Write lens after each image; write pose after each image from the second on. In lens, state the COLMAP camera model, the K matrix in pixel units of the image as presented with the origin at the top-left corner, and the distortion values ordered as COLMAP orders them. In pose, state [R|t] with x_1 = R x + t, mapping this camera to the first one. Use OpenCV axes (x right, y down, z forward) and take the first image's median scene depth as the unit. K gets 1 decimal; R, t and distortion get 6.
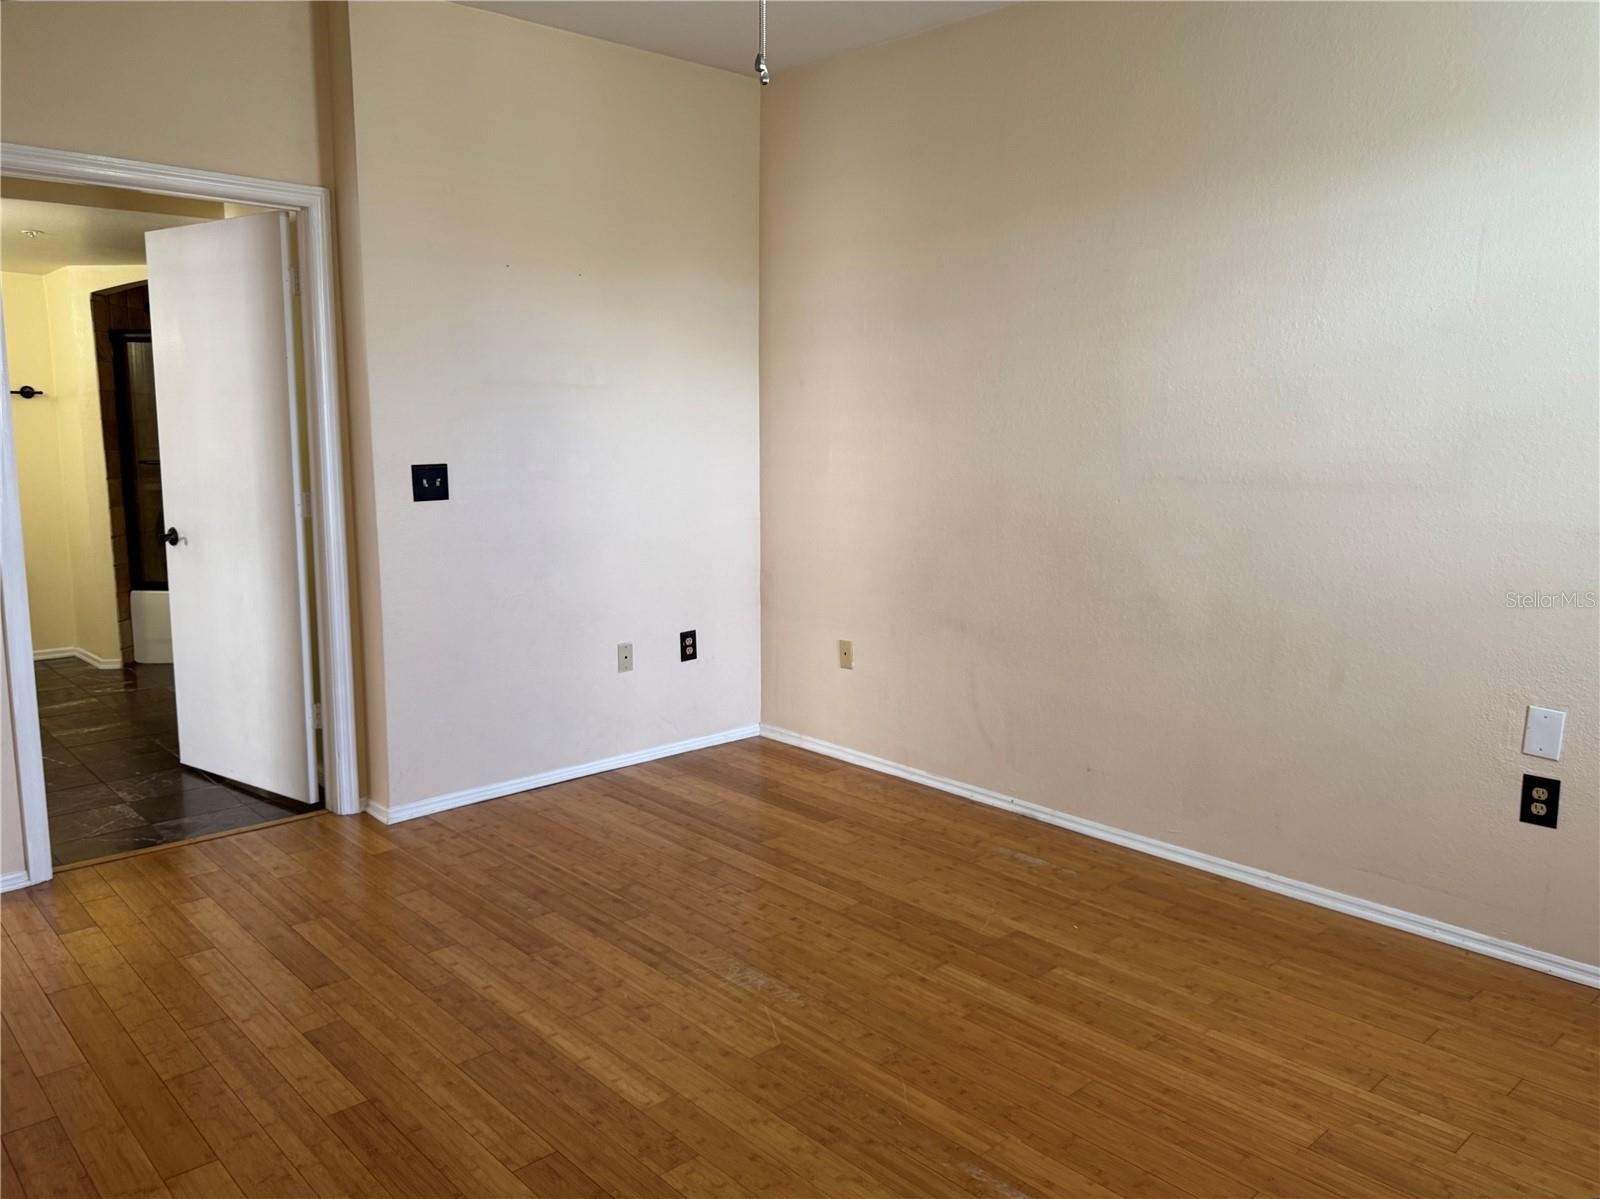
lens RADIAL K [[1142.3, 0, 795.8], [0, 1142.3, 603.7], [0, 0, 1]] dist [0.131932, -0.198936]
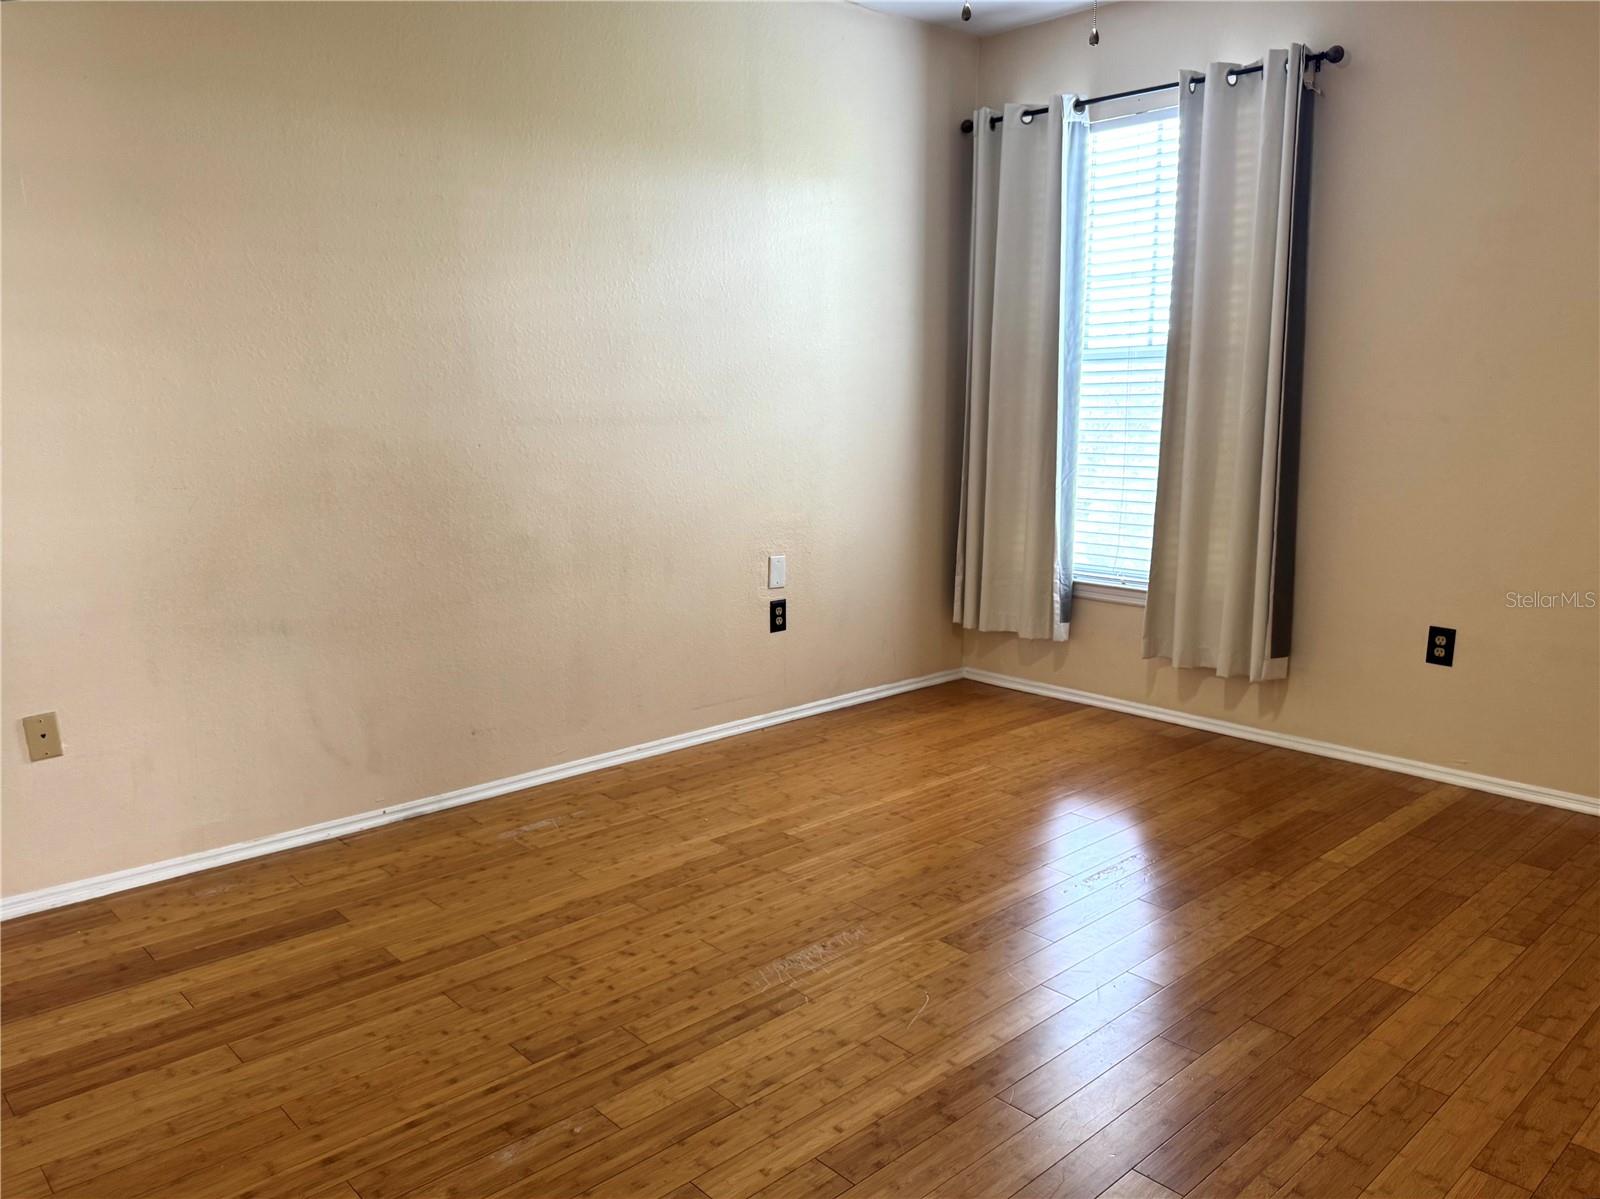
lens RADIAL K [[1142.3, 0, 795.8], [0, 1142.3, 603.7], [0, 0, 1]] dist [0.131932, -0.198936]
pose [[0.025129, -0.181824, 0.983010, -0.753085], [0.158894, 0.971547, 0.175642, -0.097923], [-0.986976, 0.151781, 0.053305, 0.767872]]
